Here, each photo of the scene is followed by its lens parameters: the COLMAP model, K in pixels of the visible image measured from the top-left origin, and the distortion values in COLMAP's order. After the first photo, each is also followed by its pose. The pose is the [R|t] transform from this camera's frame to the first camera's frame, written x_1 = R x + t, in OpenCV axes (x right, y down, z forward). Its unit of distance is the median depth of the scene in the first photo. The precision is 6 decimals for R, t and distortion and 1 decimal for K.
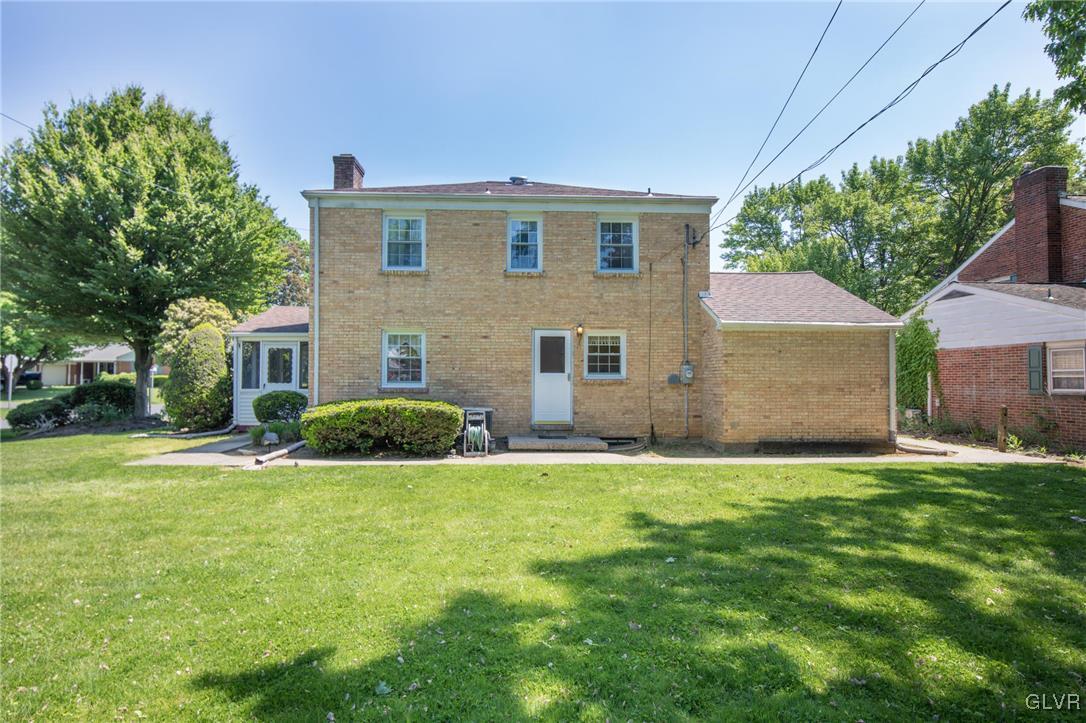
lens RADIAL K [[572.8, 0, 543.2], [0, 572.8, 359.2], [0, 0, 1]] dist [0.000088, -0.000825]
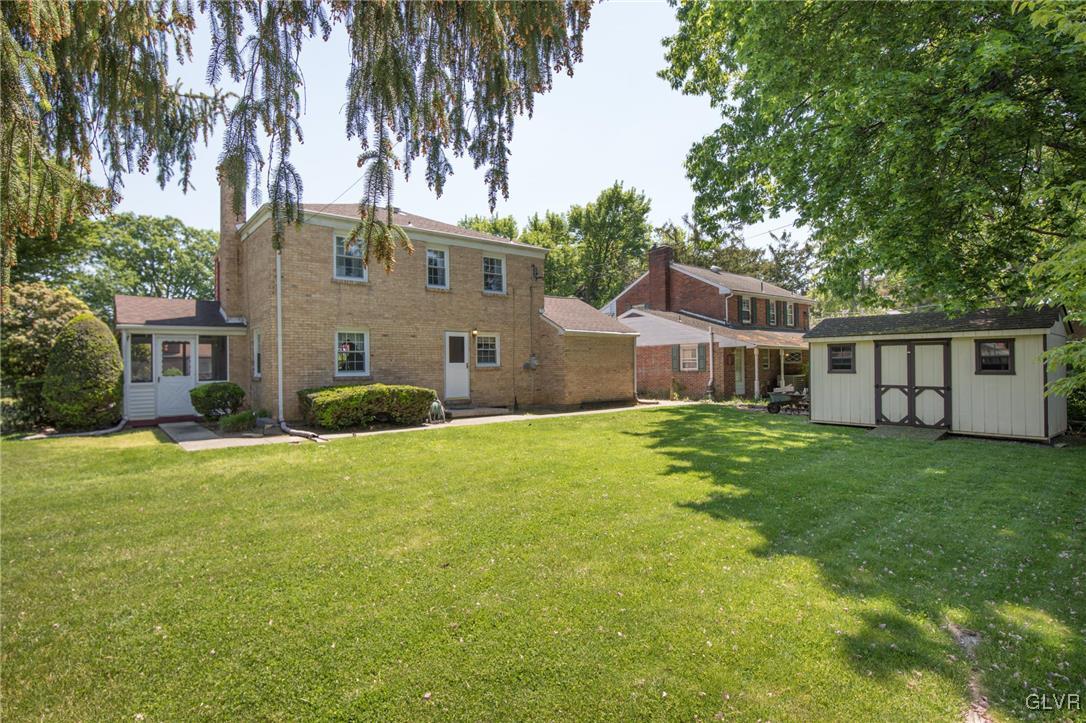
lens RADIAL K [[519.9, 0, 542.6], [0, 519.9, 361.5], [0, 0, 1]] dist [0.000434, 0.000059]
pose [[0.806543, -0.009305, 0.591102, -0.553613], [-0.004255, 0.999759, 0.021545, -0.007306], [-0.591160, -0.019892, 0.806309, -0.137792]]
